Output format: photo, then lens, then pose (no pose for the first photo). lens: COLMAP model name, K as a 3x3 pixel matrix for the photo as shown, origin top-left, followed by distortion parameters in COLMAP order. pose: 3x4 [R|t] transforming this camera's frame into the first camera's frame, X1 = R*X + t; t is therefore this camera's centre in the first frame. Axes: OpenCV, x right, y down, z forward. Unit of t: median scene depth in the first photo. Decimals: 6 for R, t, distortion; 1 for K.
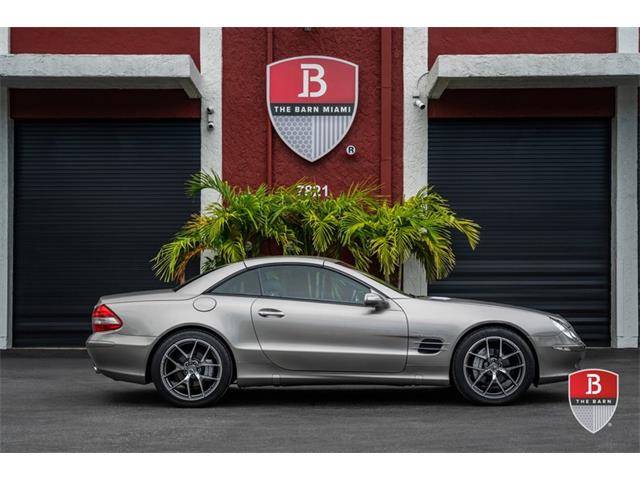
lens RADIAL K [[1010.7, 0, 307.0], [0, 1010.7, 292.5], [0, 0, 1]] dist [0.037062, 0.023255]
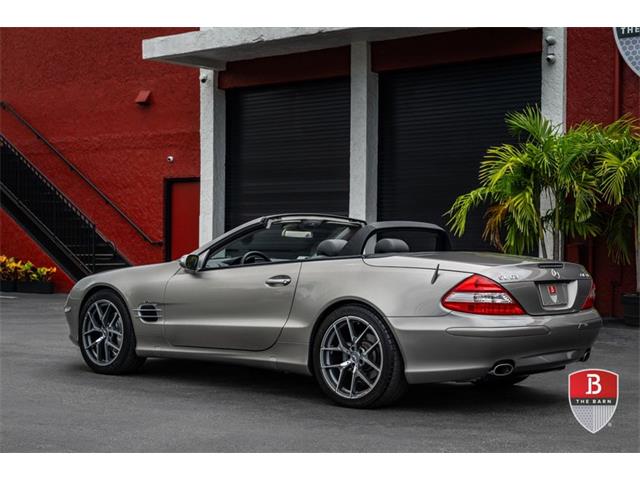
lens RADIAL K [[1040.9, 0, 330.6], [0, 1040.9, 258.3], [0, 0, 1]] dist [0.034271, -0.037474]
pose [[0.789298, 0.015320, -0.613819, 0.310890], [-0.005271, 0.999821, 0.018177, -0.007822], [0.613988, -0.011112, 0.789237, 0.170162]]
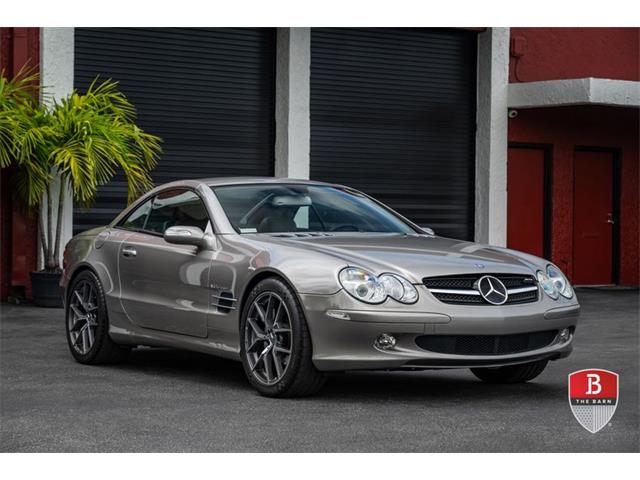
lens RADIAL K [[1444.4, 0, 320.0], [0, 1444.4, 240.0], [0, 0, 1]] dist [0.013102, 0.229384]
pose [[0.815901, 0.006241, 0.578158, -0.336760], [-0.015206, 0.999827, 0.010667, -0.002603], [-0.577992, -0.017495, 0.815855, 0.046770]]
